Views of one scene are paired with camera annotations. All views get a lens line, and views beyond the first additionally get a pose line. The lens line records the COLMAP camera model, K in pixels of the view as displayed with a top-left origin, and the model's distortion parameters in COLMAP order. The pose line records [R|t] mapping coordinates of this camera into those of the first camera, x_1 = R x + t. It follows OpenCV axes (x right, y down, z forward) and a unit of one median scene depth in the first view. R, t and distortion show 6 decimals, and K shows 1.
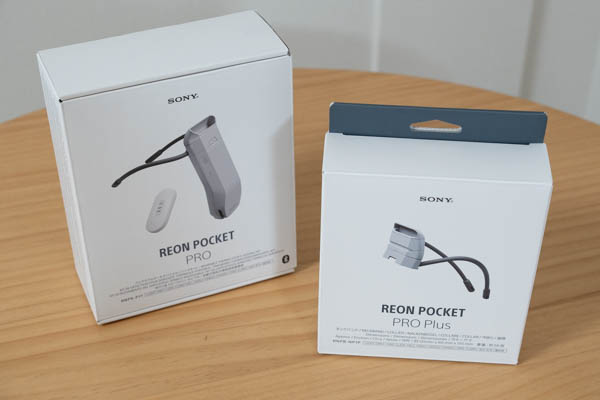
lens RADIAL K [[1098.1, 0, 301.1], [0, 1098.1, 197.8], [0, 0, 1]] dist [0.068030, 0.000000]
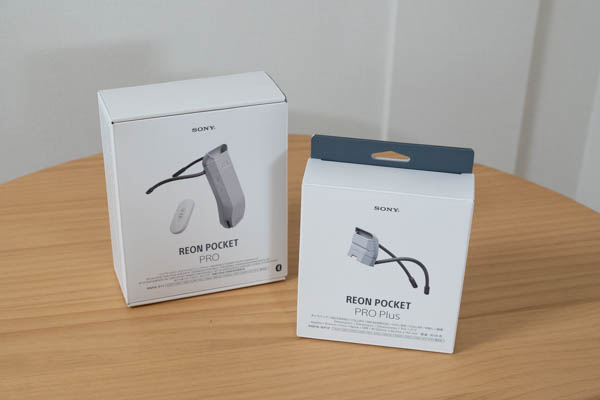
lens RADIAL K [[1098.1, 0, 295.2], [0, 1098.1, 201.0], [0, 0, 1]] dist [0.068030, 0.000000]
pose [[0.997143, 0.052799, -0.054014, 0.076819], [-0.058706, 0.991703, -0.114365, 0.136803], [0.047528, 0.117209, 0.991969, -0.291978]]
